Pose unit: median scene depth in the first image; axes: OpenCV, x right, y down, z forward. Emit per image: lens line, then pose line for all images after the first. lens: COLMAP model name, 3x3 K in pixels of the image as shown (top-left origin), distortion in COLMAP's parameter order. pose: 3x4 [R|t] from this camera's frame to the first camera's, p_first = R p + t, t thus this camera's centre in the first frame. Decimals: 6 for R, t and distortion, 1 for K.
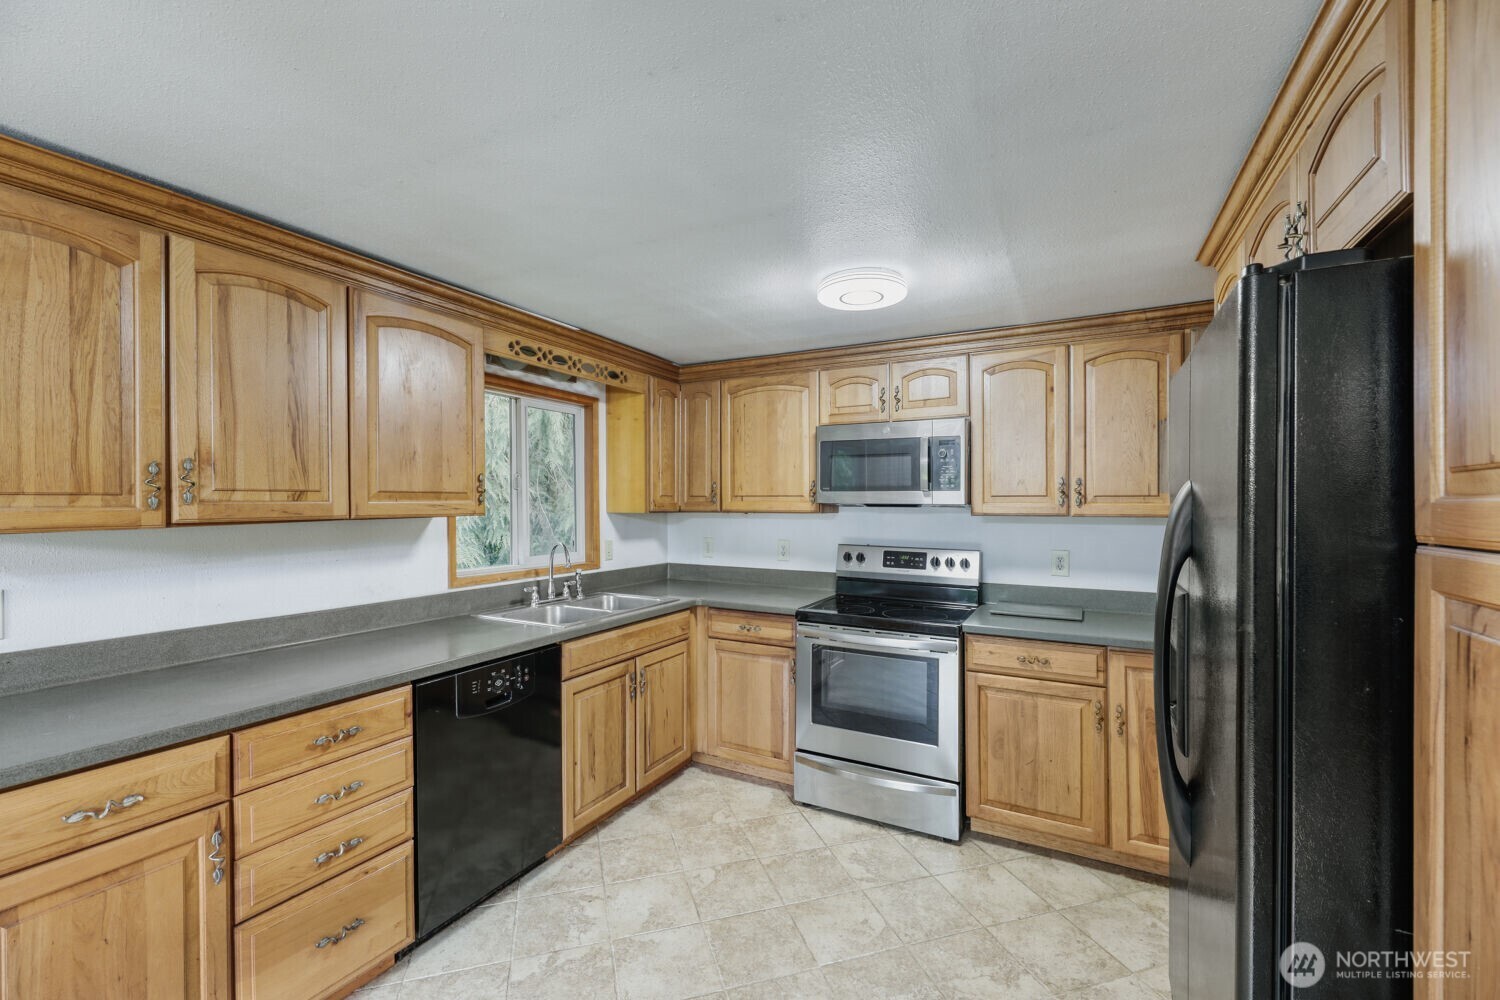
lens RADIAL K [[619.1, 0, 696.7], [0, 619.1, 497.5], [0, 0, 1]] dist [-0.010662, -0.000150]
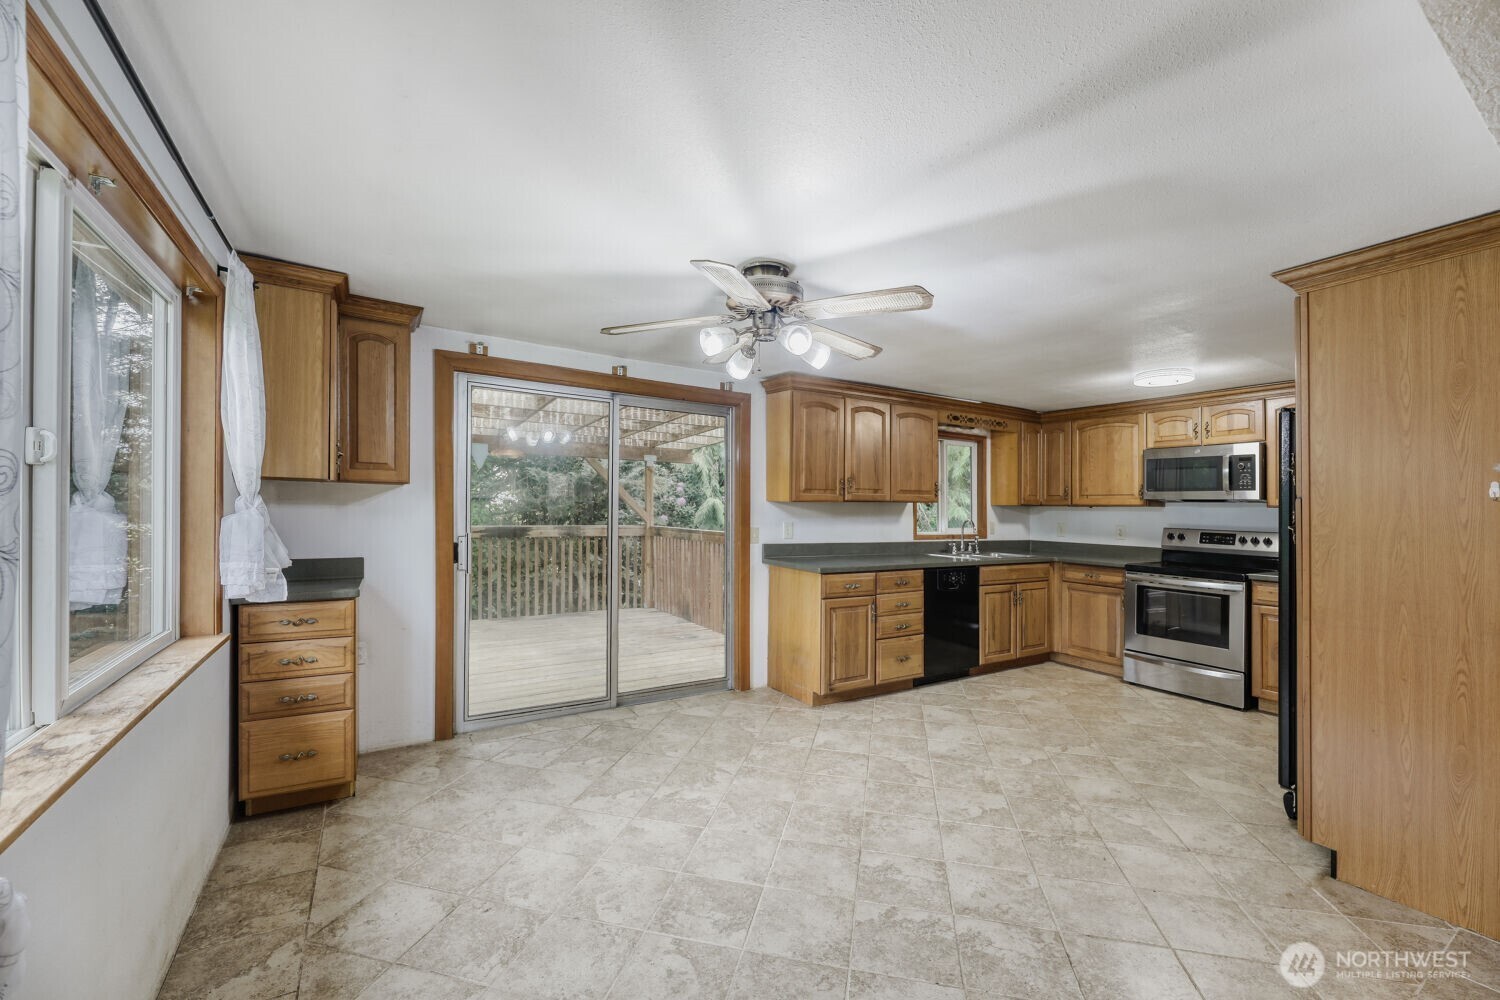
lens RADIAL K [[589.9, 0, 717.0], [0, 589.9, 501.1], [0, 0, 1]] dist [-0.004161, -0.000359]
pose [[0.879185, 0.004980, -0.476455, -0.044278], [-0.009235, 0.999936, -0.006590, 0.034169], [0.476391, 0.010194, 0.879174, -0.830594]]
